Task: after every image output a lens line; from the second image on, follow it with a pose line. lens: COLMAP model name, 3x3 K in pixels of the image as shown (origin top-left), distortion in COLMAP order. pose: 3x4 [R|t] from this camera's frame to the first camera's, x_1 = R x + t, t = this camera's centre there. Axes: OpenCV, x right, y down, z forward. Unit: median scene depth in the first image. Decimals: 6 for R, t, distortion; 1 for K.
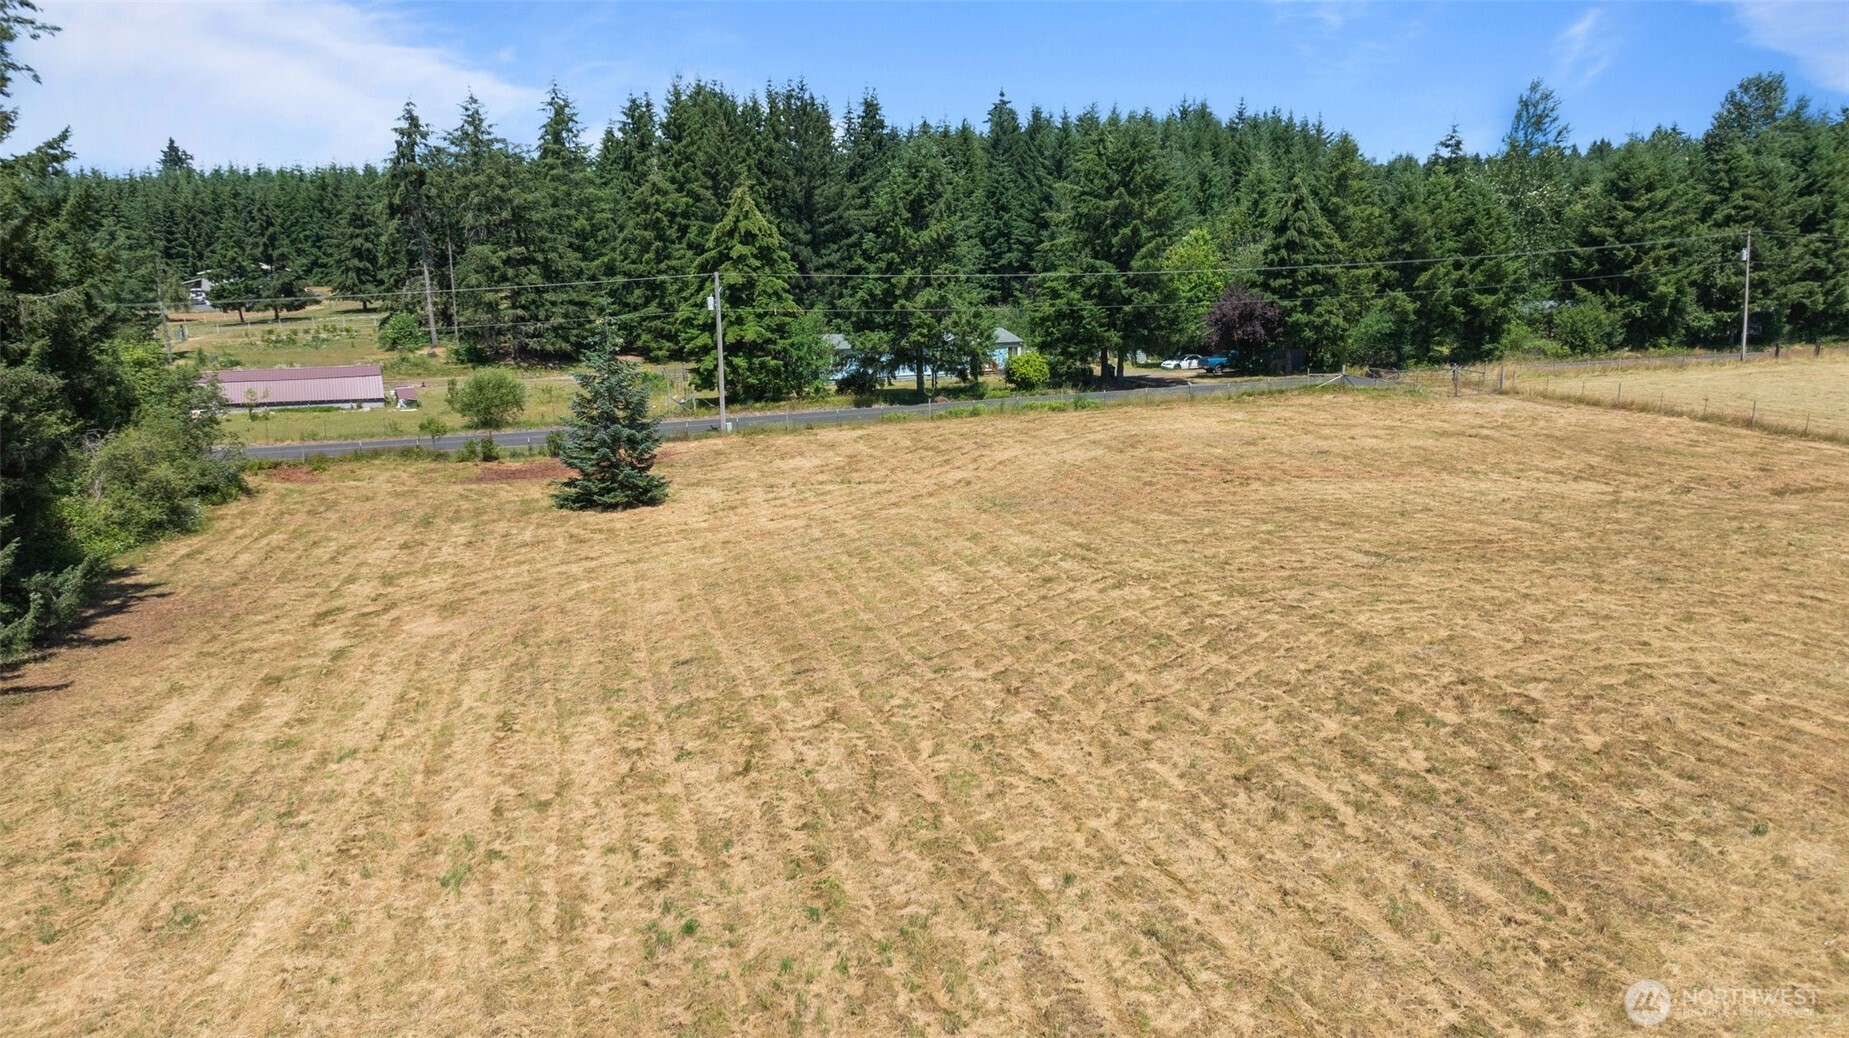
lens RADIAL K [[1297.5, 0, 924.5], [0, 1297.5, 519.0], [0, 0, 1]] dist [-0.001637, -0.051411]
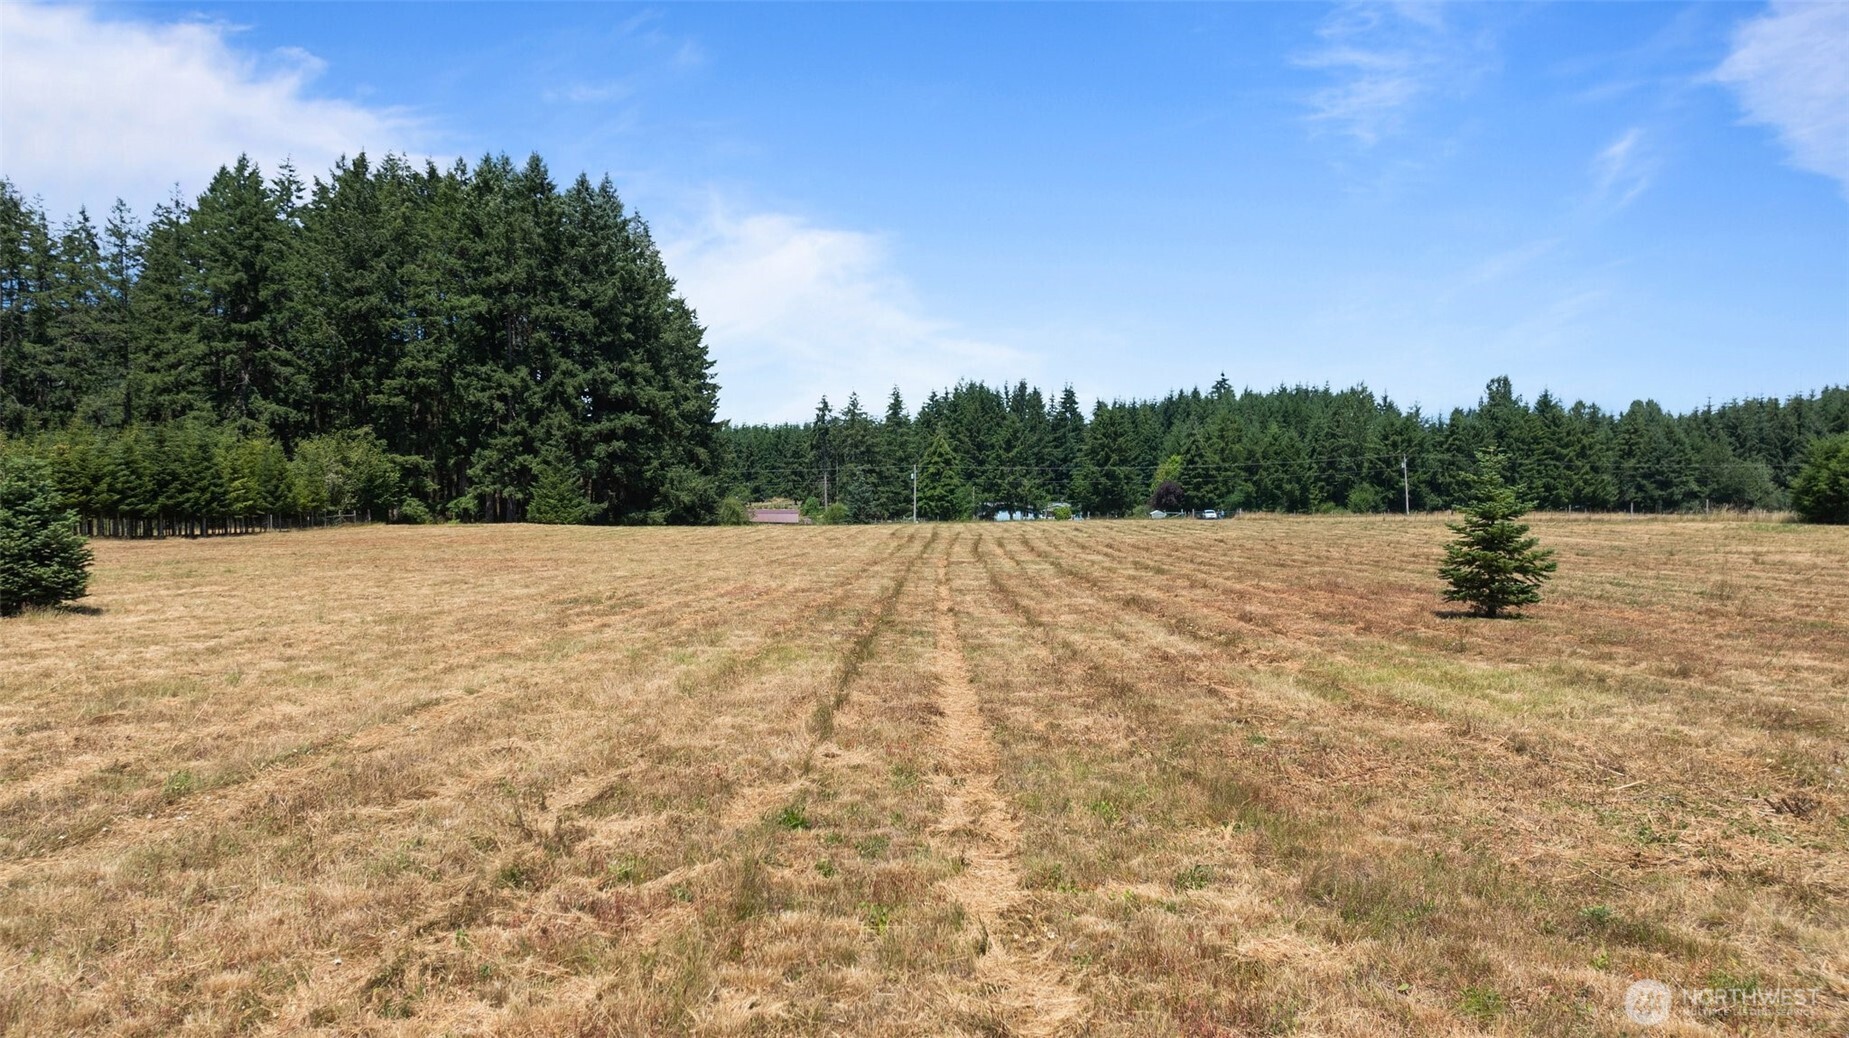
lens RADIAL K [[1337.9, 0, 924.5], [0, 1337.9, 519.0], [0, 0, 1]] dist [-0.017741, 0.001939]
pose [[0.951864, 0.018767, -0.305947, 0.411576], [-0.076970, 0.980777, -0.179308, 0.241363], [0.296701, 0.194226, 0.935011, -0.911118]]
